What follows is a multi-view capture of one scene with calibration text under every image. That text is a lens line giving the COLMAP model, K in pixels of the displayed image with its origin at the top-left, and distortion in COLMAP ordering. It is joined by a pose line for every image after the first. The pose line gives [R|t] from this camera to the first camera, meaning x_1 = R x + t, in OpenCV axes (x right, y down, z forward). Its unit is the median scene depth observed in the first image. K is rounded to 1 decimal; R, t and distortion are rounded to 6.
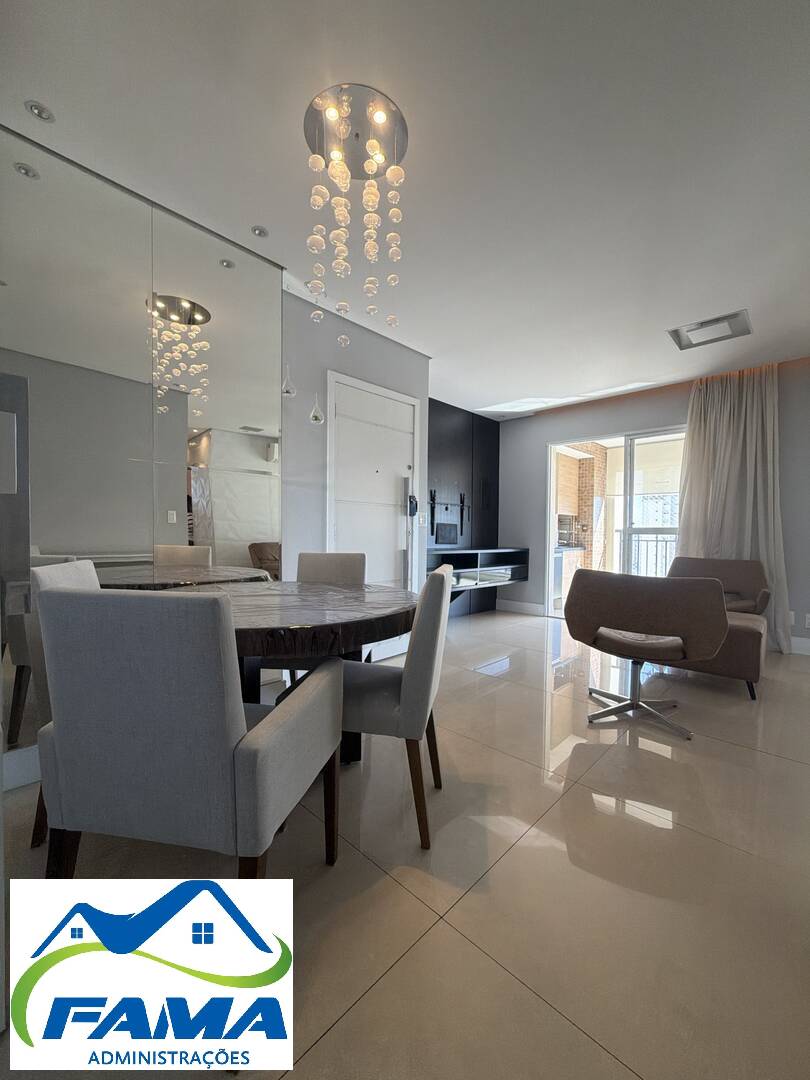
lens RADIAL K [[432.5, 0, 404.5], [0, 432.5, 547.1], [0, 0, 1]] dist [-0.001165, 0.000115]
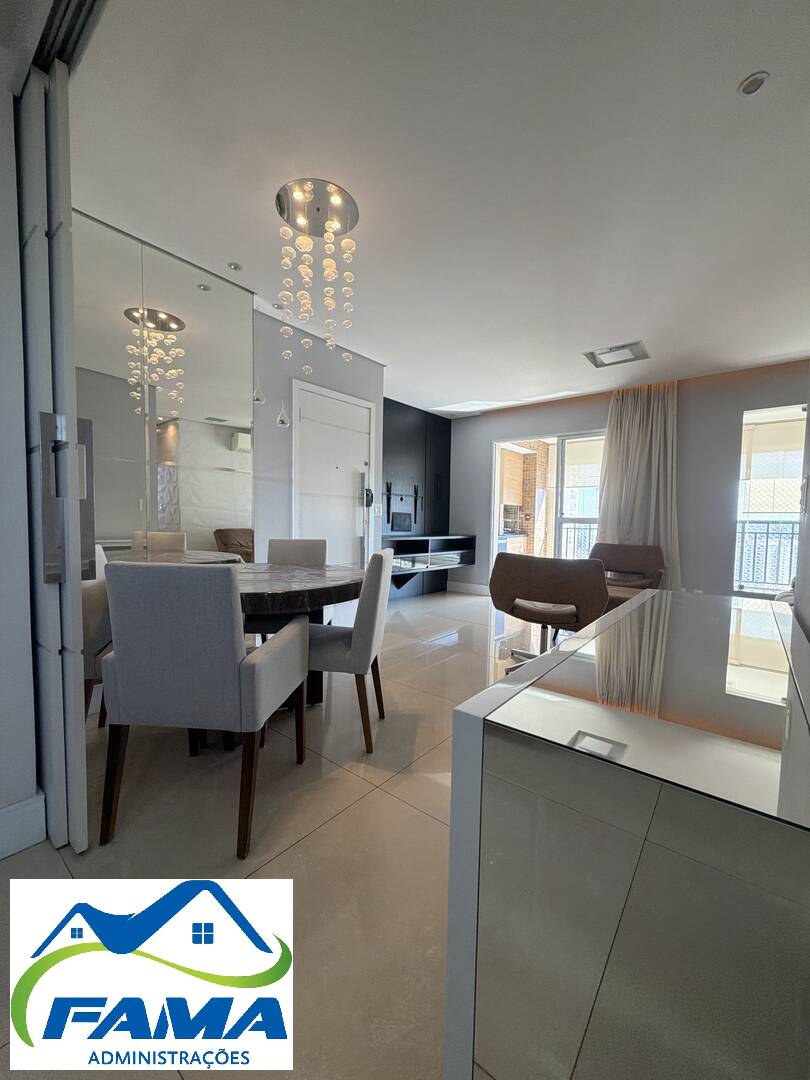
lens RADIAL K [[432.5, 0, 404.8], [0, 432.5, 545.2], [0, 0, 1]] dist [-0.001165, 0.000115]
pose [[0.996408, 0.000459, 0.084684, 0.019551], [-0.002781, 0.999623, 0.027303, -0.002569], [-0.084640, -0.027440, 0.996034, -0.166744]]
